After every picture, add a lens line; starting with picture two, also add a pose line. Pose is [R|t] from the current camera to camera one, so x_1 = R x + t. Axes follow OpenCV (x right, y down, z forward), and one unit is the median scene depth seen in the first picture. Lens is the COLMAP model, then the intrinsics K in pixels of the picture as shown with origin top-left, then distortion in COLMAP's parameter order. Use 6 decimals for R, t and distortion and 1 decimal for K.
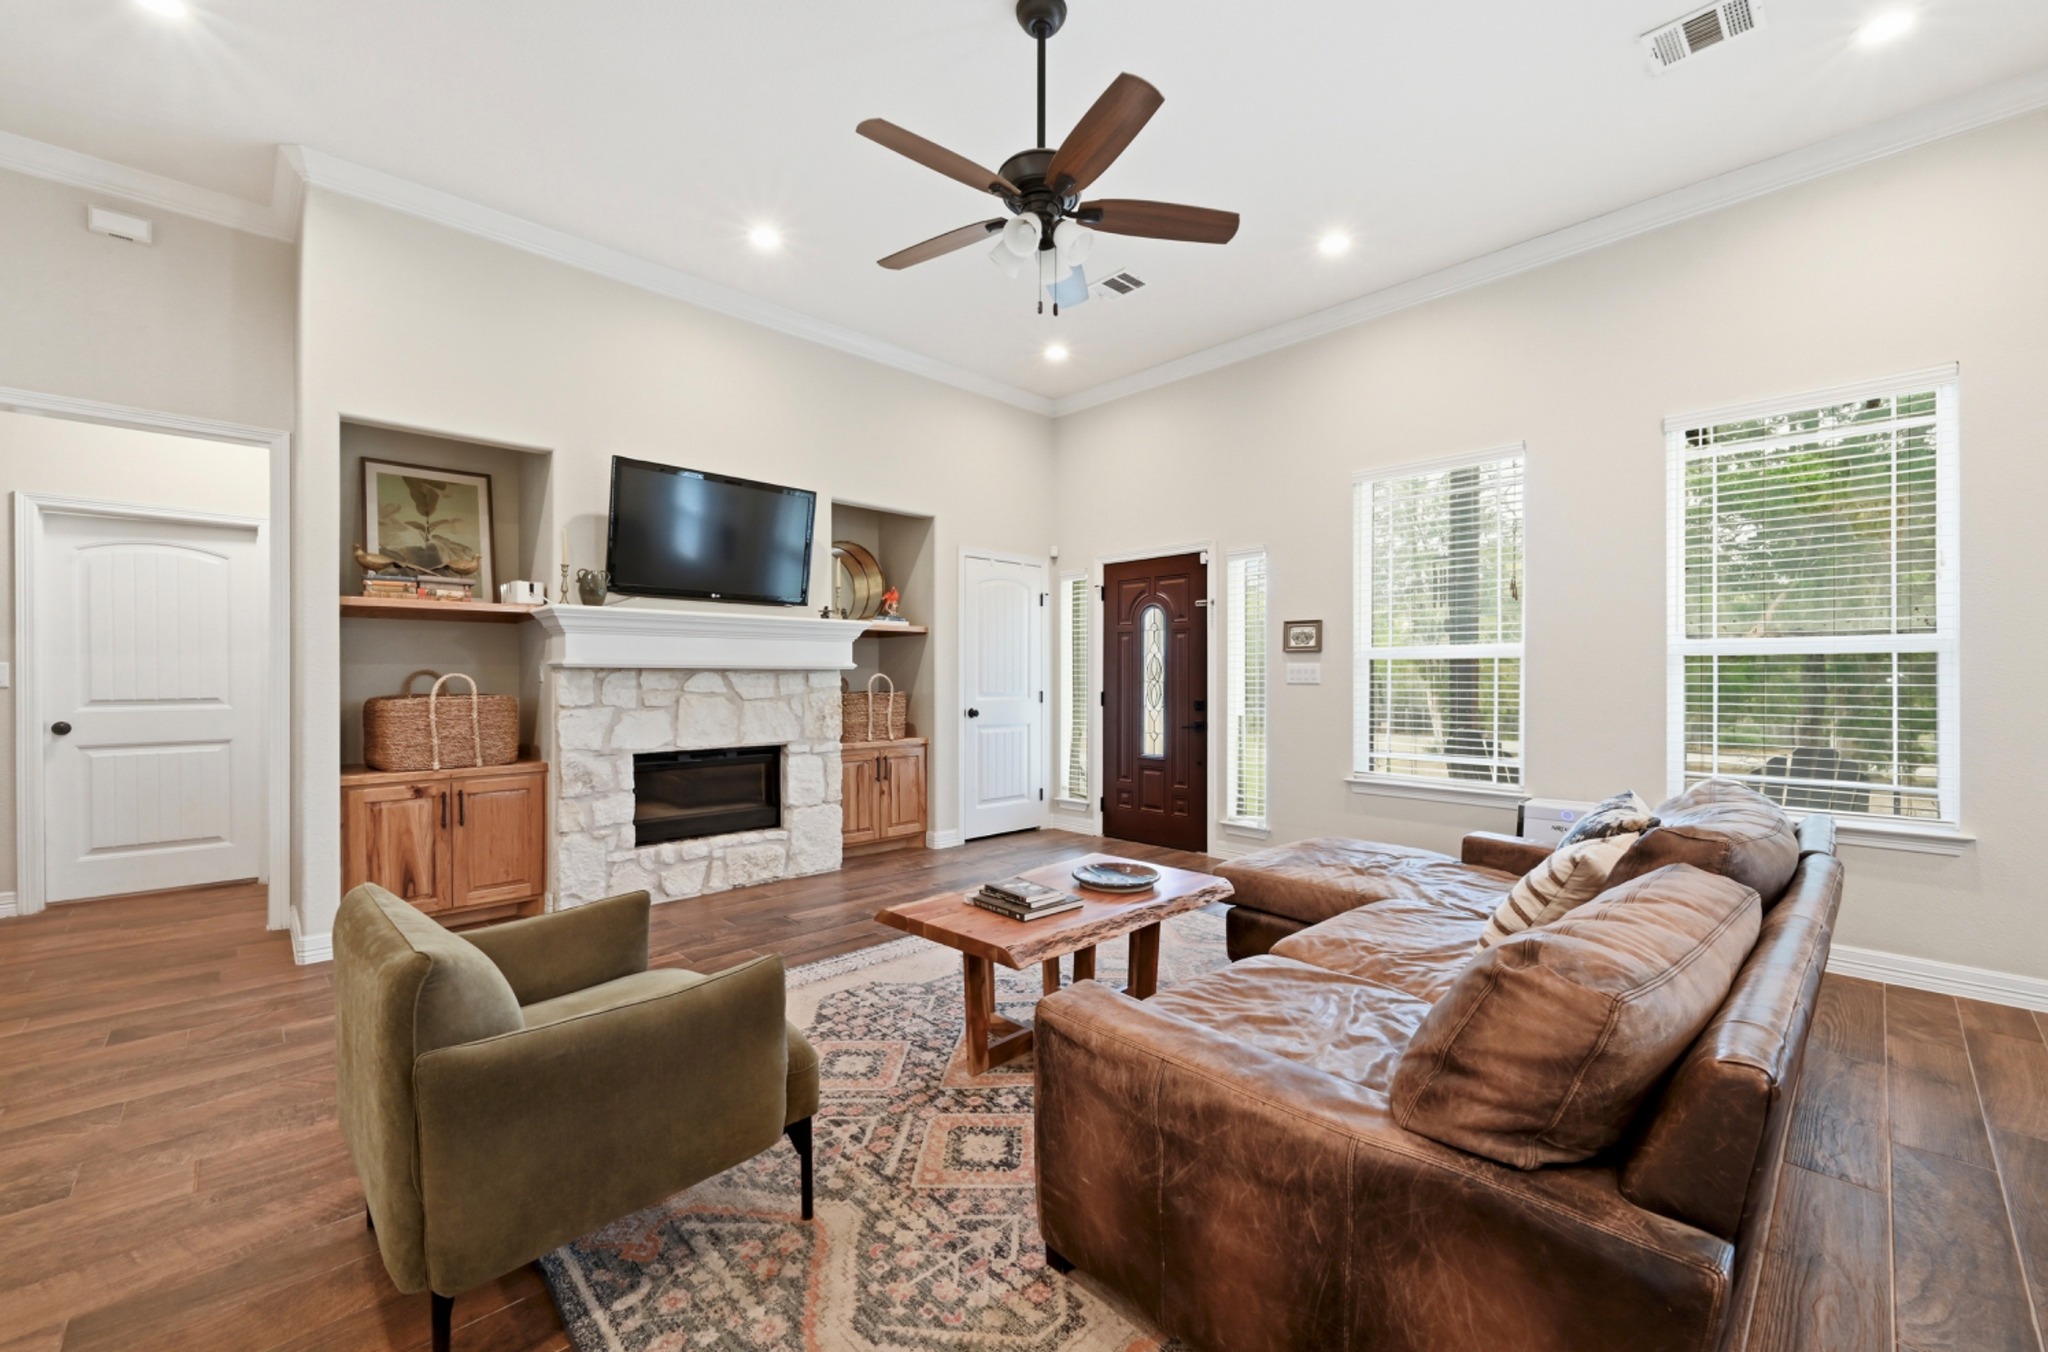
lens RADIAL K [[828.4, 0, 1023.4], [0, 828.4, 670.7], [0, 0, 1]] dist [0.002079, -0.000822]
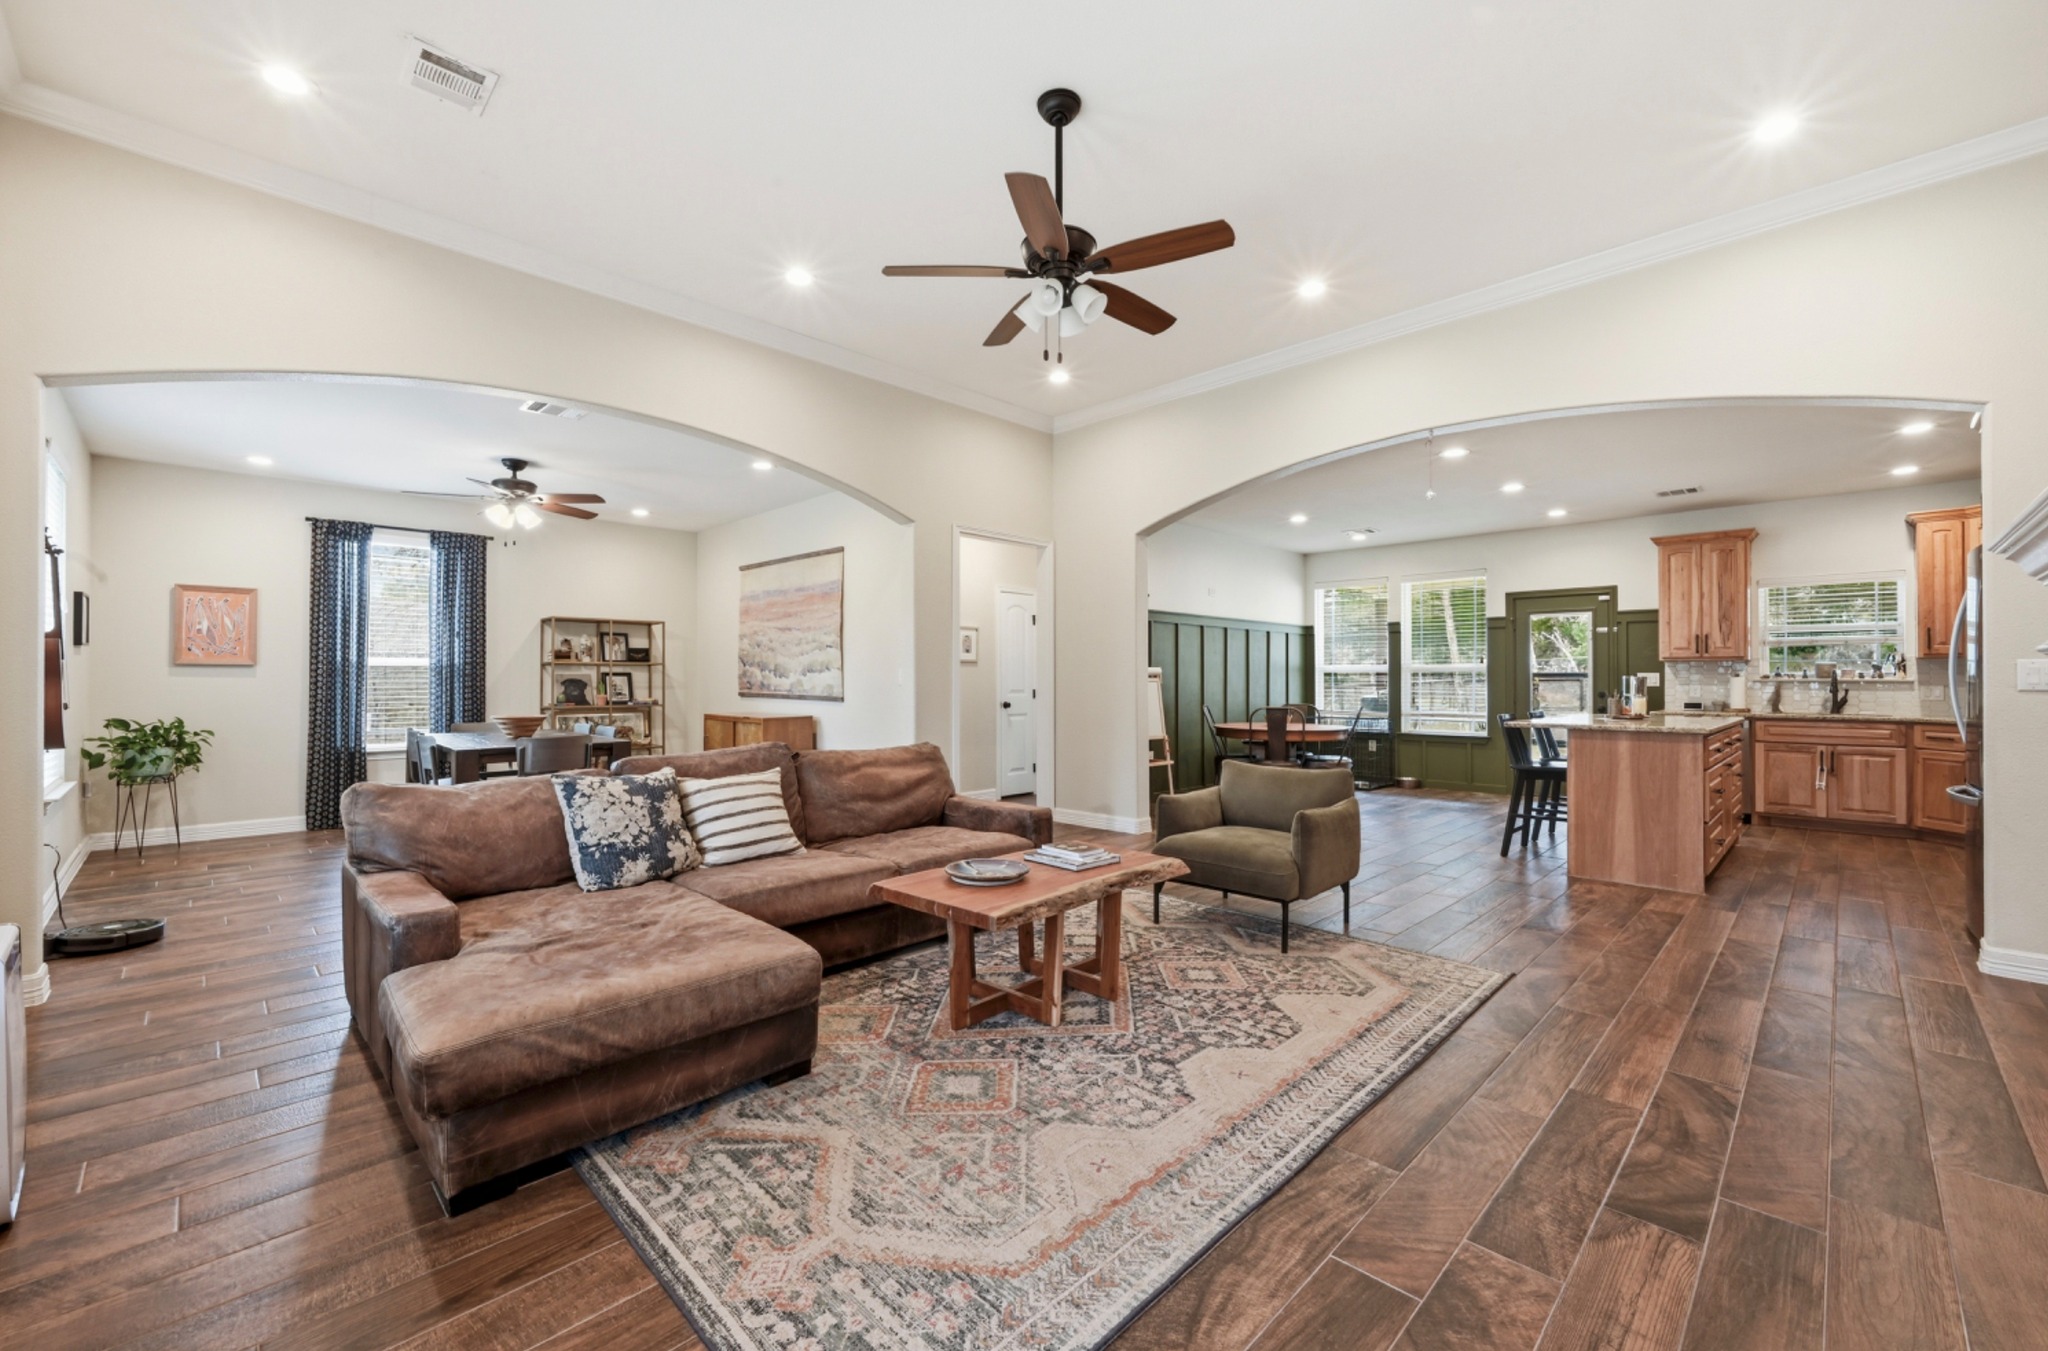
lens RADIAL K [[828.4, 0, 1026.2], [0, 828.4, 673.4], [0, 0, 1]] dist [0.002079, -0.000822]
pose [[-0.999655, -0.000239, -0.026268, 0.056350], [0.000193, 0.999865, -0.016426, 0.012204], [0.026269, -0.016425, -0.999520, 1.263537]]
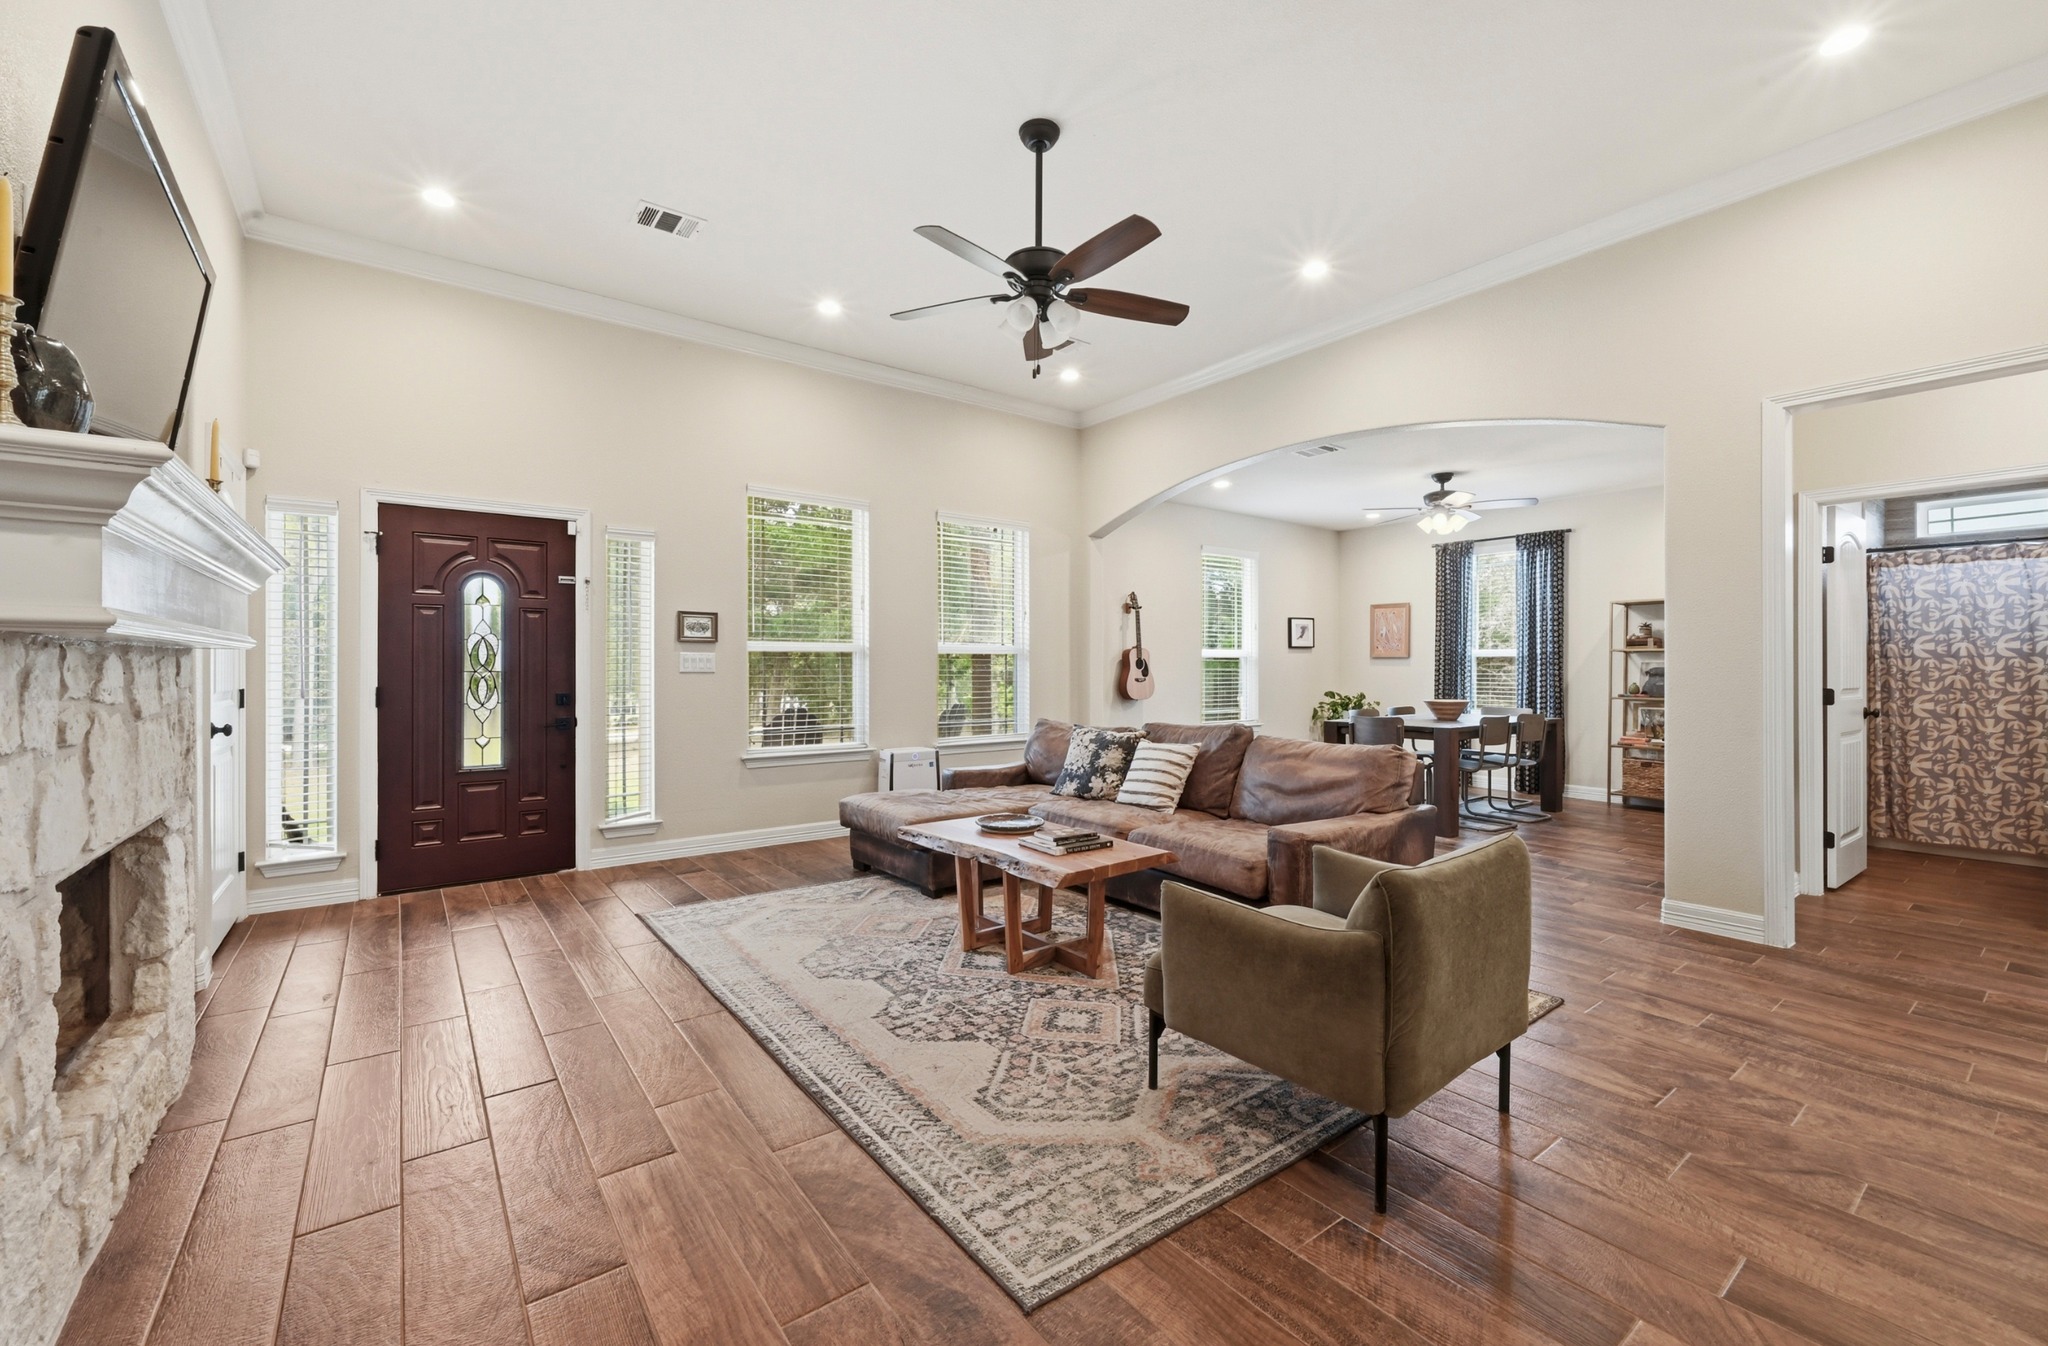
lens RADIAL K [[828.4, 0, 1026.8], [0, 828.4, 663.6], [0, 0, 1]] dist [0.002079, -0.000822]
pose [[0.113801, 0.003322, 0.993498, -0.715647], [-0.009800, 0.999950, -0.002221, 0.003258], [-0.993455, -0.009483, 0.113828, 0.516058]]
